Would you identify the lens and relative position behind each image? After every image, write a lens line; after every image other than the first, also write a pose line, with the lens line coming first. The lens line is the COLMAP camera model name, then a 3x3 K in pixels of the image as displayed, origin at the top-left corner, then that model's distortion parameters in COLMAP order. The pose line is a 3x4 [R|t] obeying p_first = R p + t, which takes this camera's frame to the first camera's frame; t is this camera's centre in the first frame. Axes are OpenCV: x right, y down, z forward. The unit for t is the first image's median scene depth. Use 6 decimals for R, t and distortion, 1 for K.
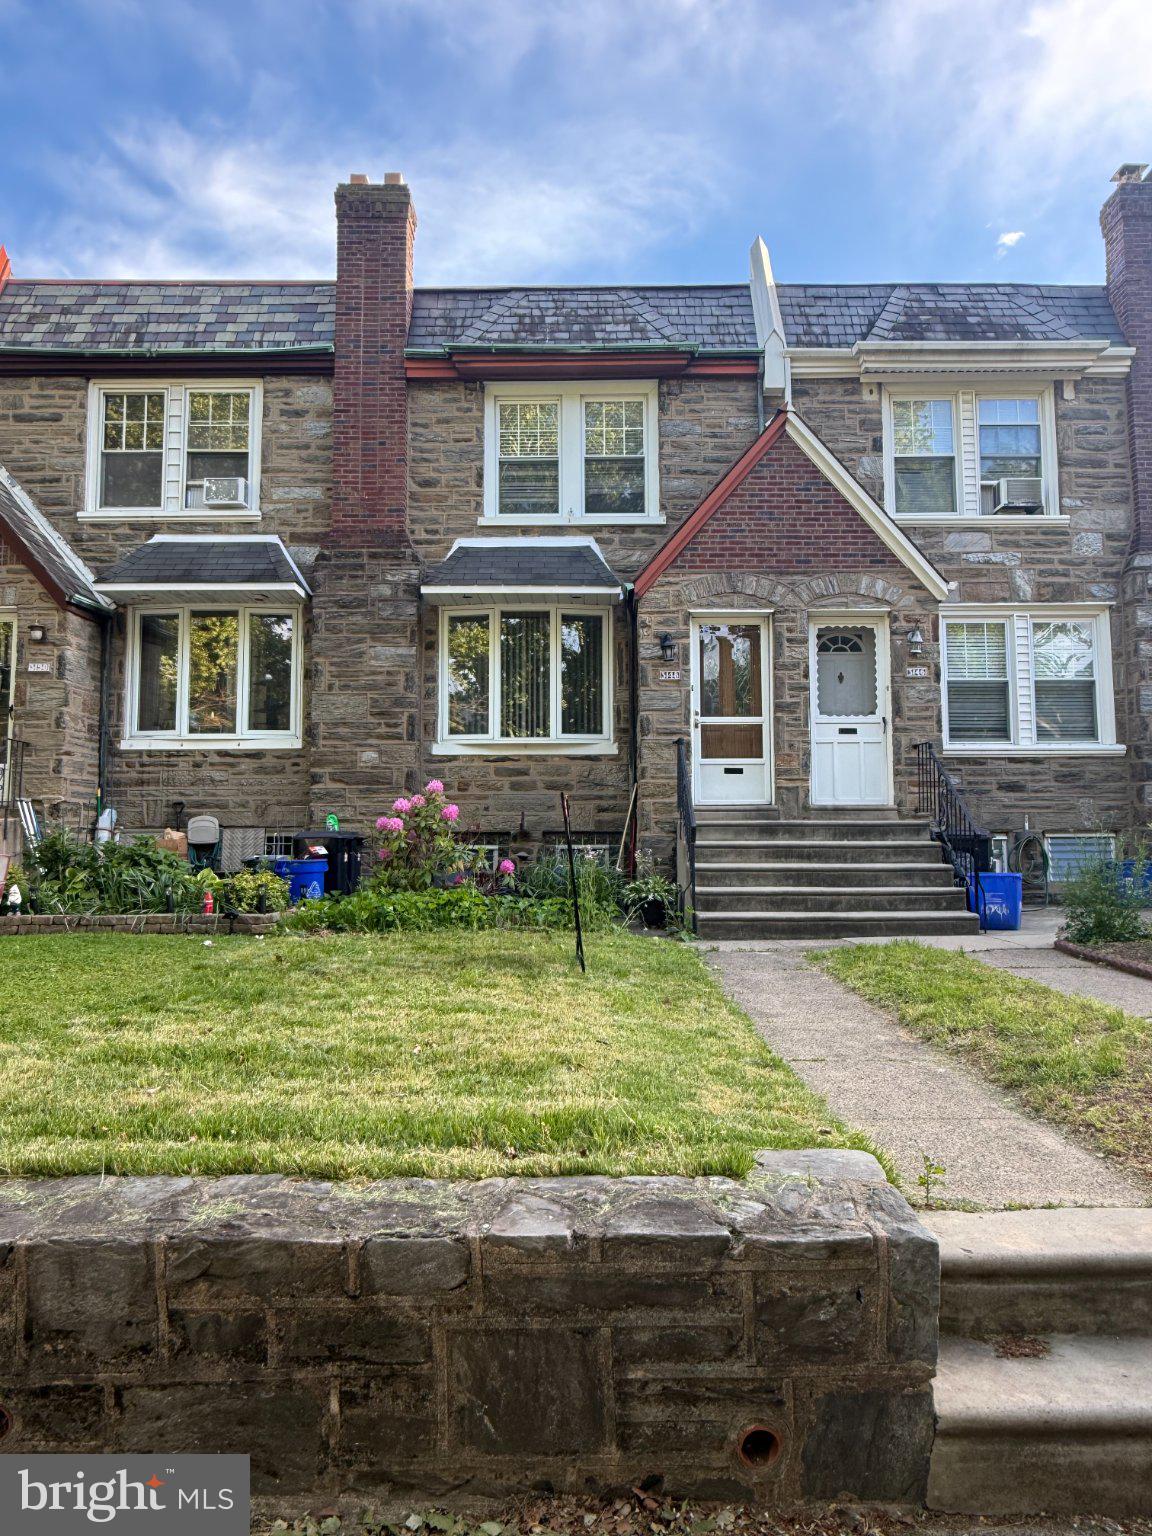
lens RADIAL K [[983.9, 0, 575.0], [0, 983.9, 769.8], [0, 0, 1]] dist [0.005424, 0.000774]
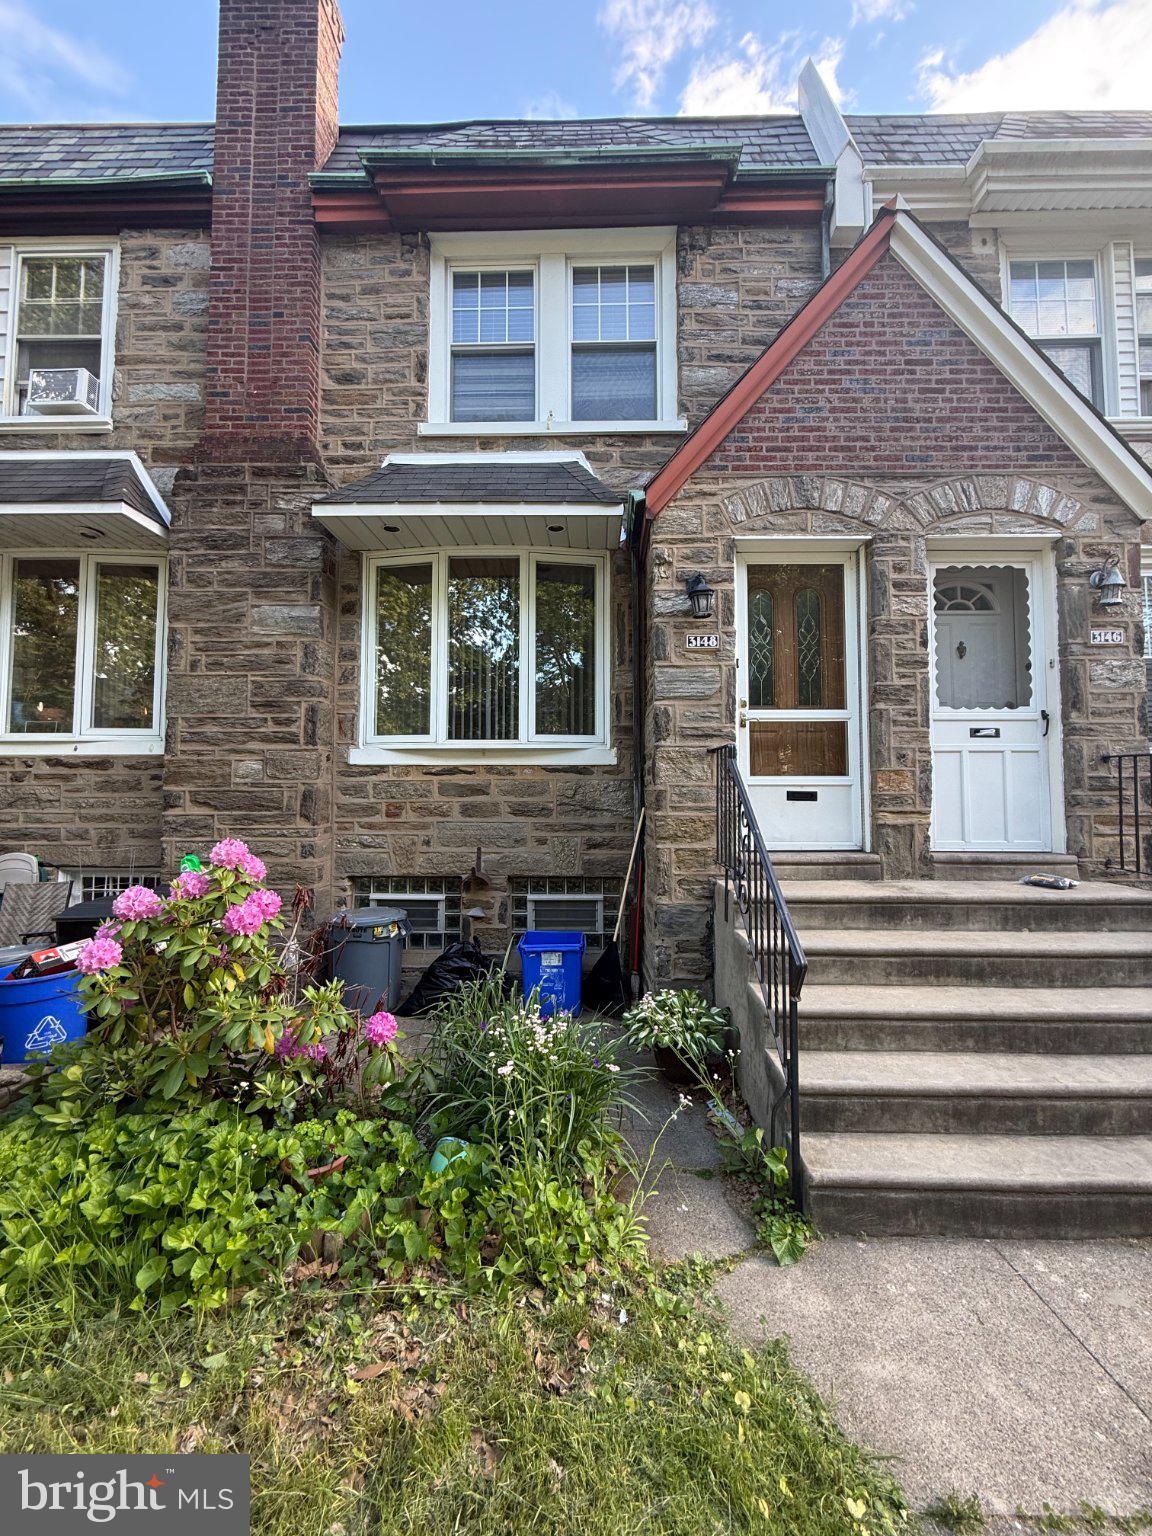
lens RADIAL K [[614.0, 0, 578.7], [0, 614.0, 763.3], [0, 0, 1]] dist [0.002753, -0.000859]
pose [[0.999928, 0.002998, -0.011657, 0.021760], [-0.002714, 0.999702, 0.024280, -0.026943], [0.011726, -0.024246, 0.999637, 0.568298]]
